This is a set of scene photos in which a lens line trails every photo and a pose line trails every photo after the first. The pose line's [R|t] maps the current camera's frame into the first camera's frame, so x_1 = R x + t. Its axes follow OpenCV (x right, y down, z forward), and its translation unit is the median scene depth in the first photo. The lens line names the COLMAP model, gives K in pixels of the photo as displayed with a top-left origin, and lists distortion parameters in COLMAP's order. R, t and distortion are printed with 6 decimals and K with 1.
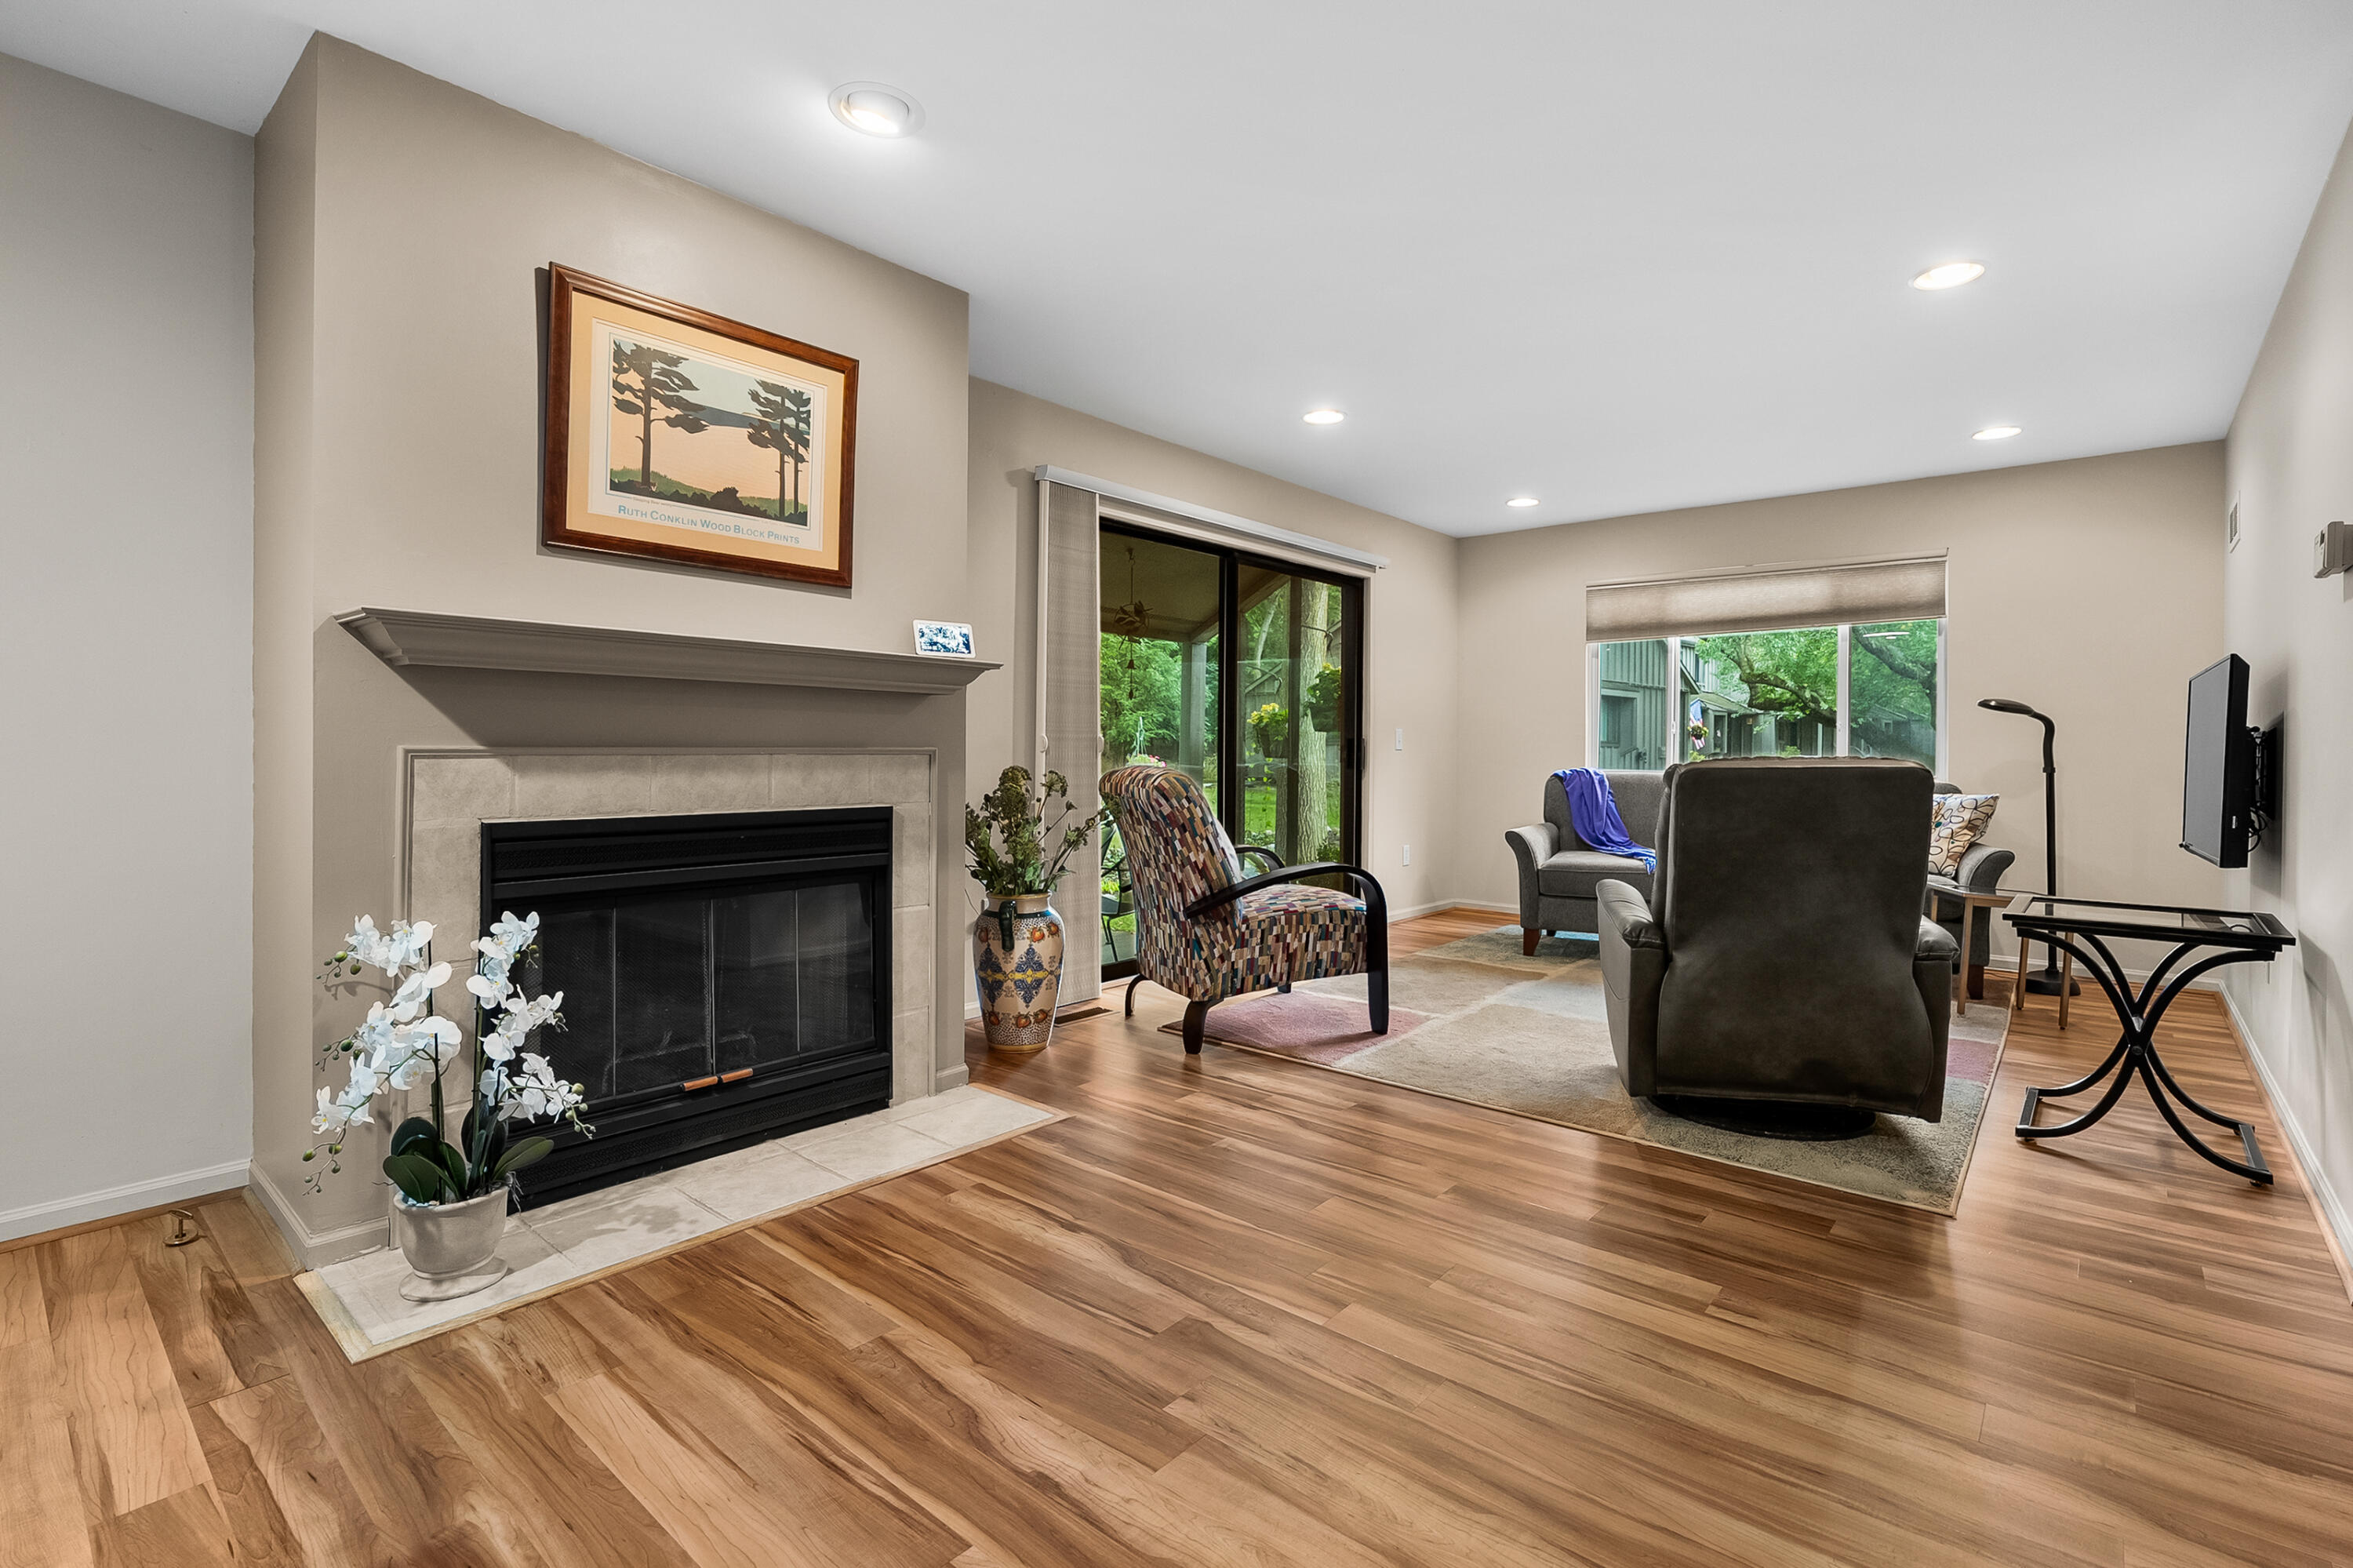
lens RADIAL K [[1102.0, 0, 1173.3], [0, 1102.0, 741.6], [0, 0, 1]] dist [0.006255, 0.000246]
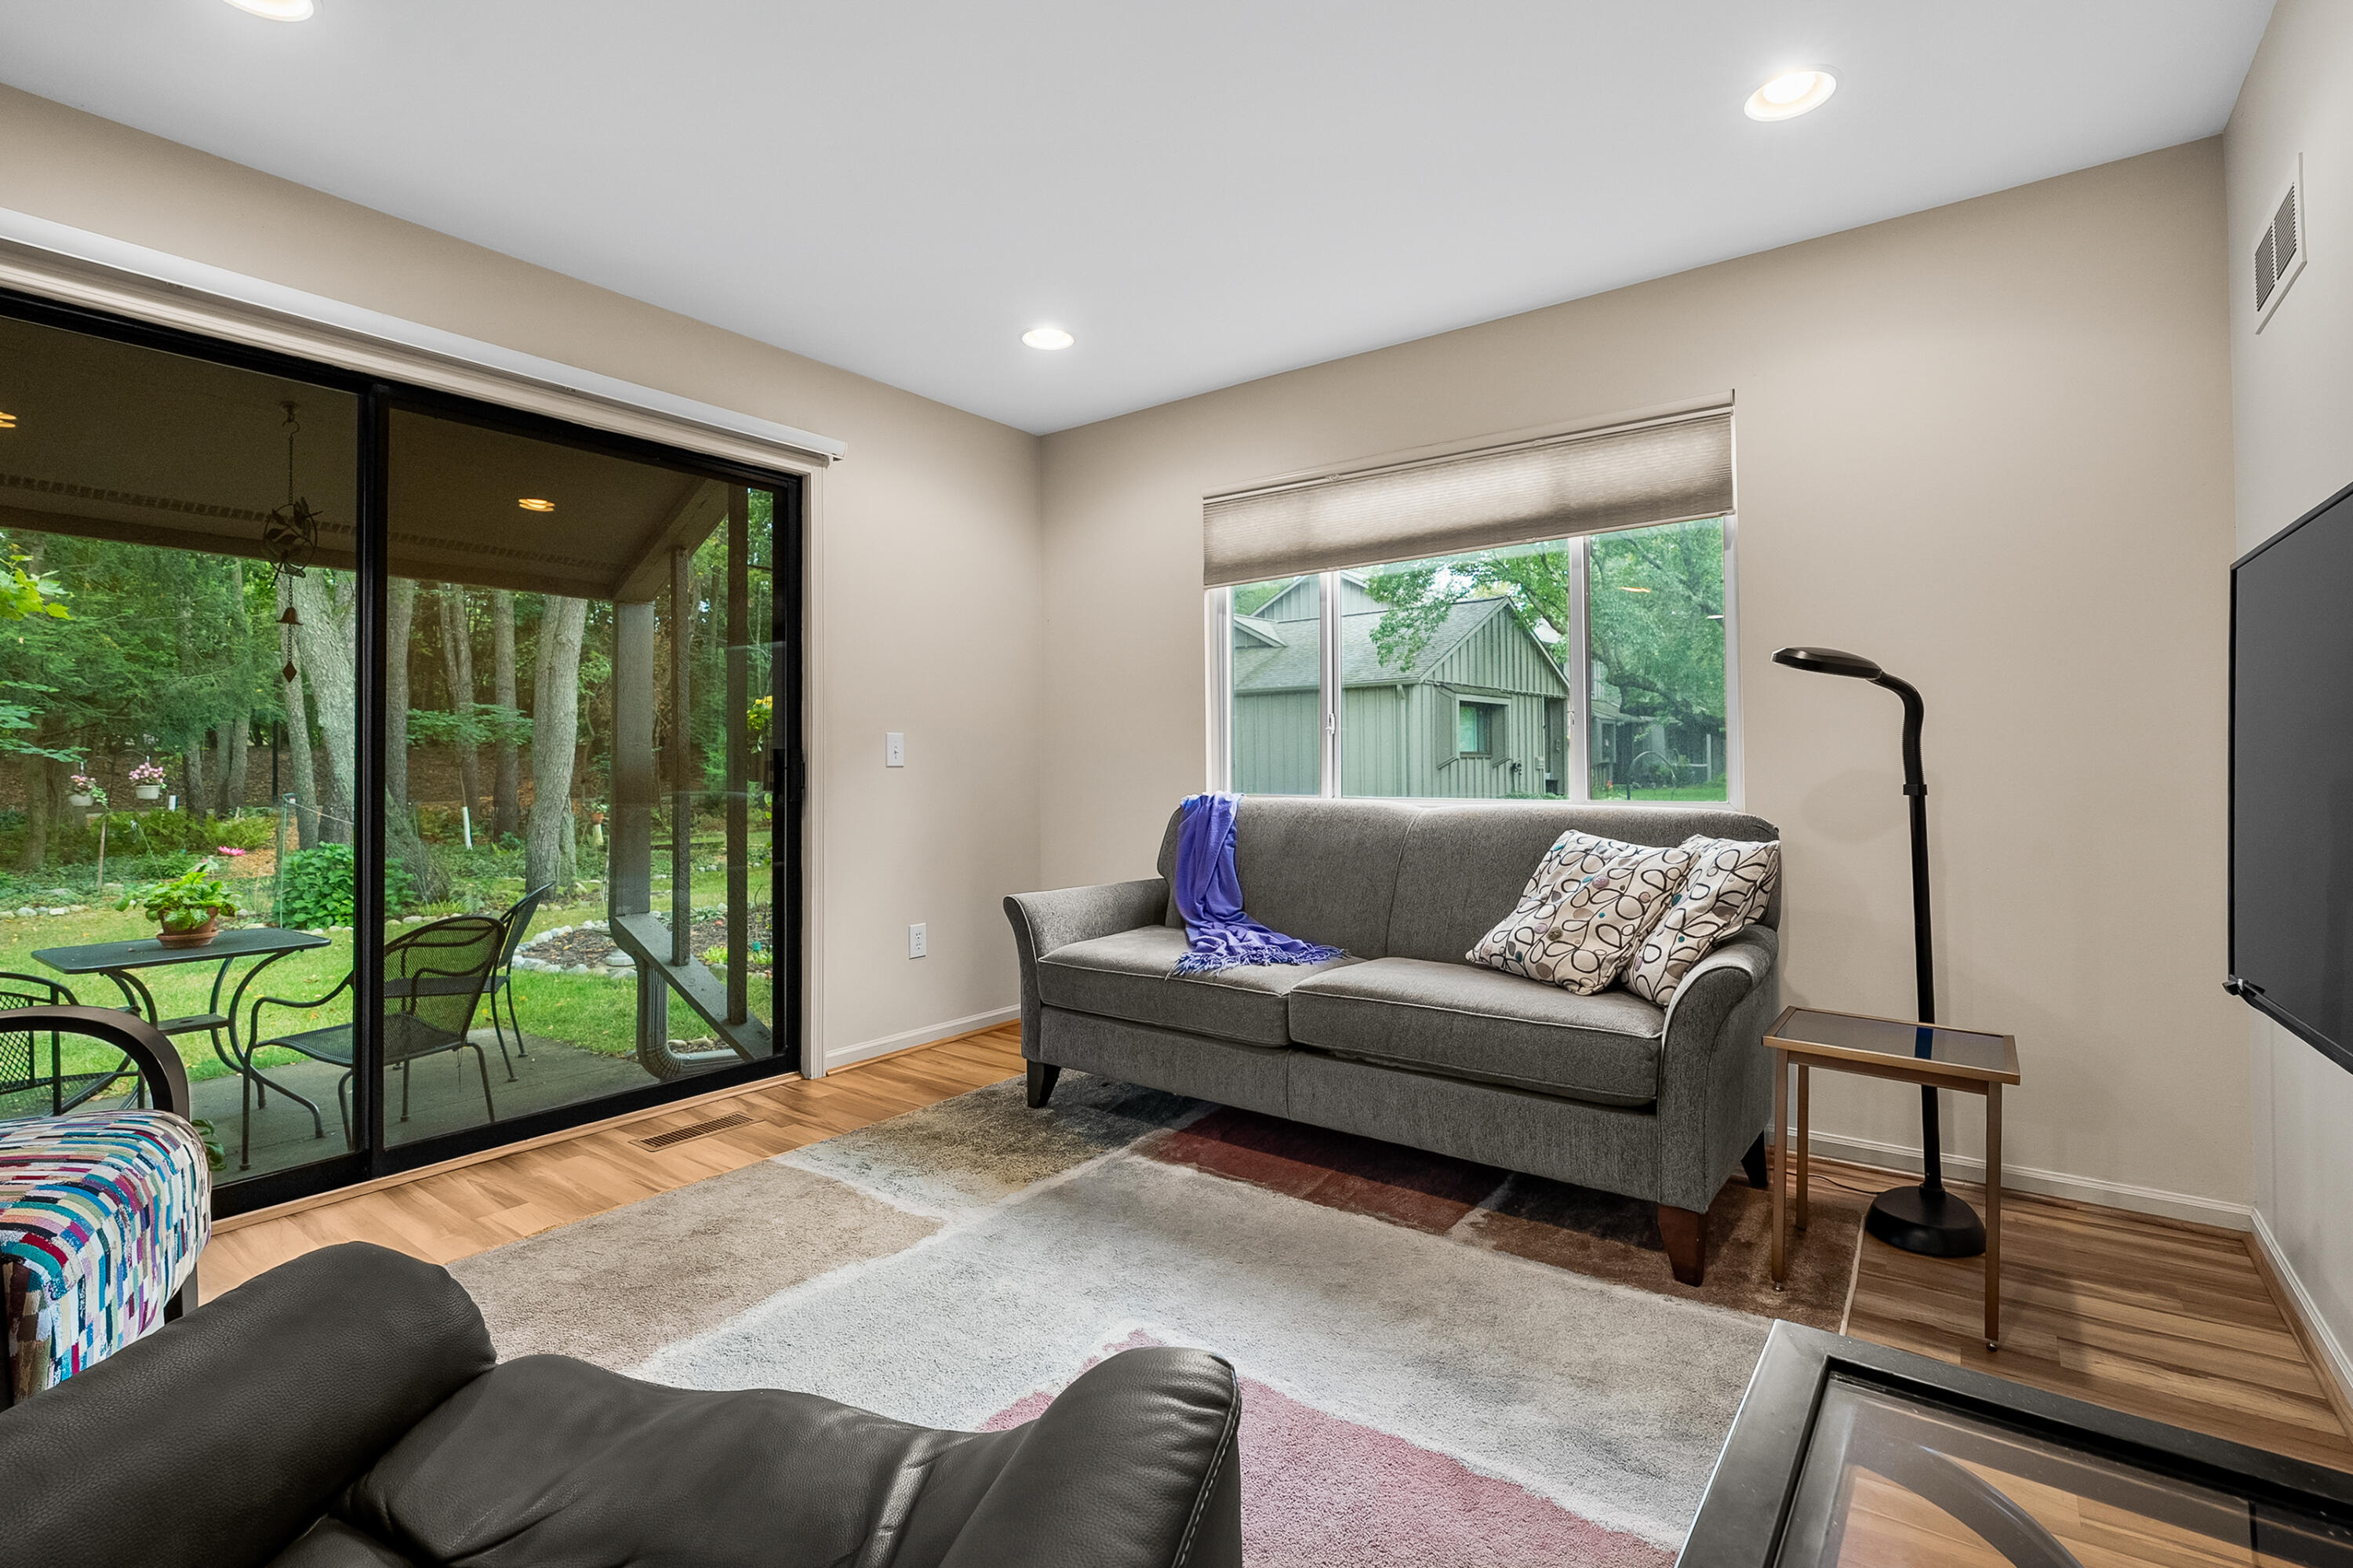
lens RADIAL K [[1102.0, 0, 1173.3], [0, 1102.0, 741.6], [0, 0, 1]] dist [0.006255, 0.000246]
pose [[0.998116, -0.013499, 0.059845, 0.335253], [0.014543, 0.999749, -0.017044, 0.006148], [-0.059600, 0.017883, 0.998062, 0.407839]]
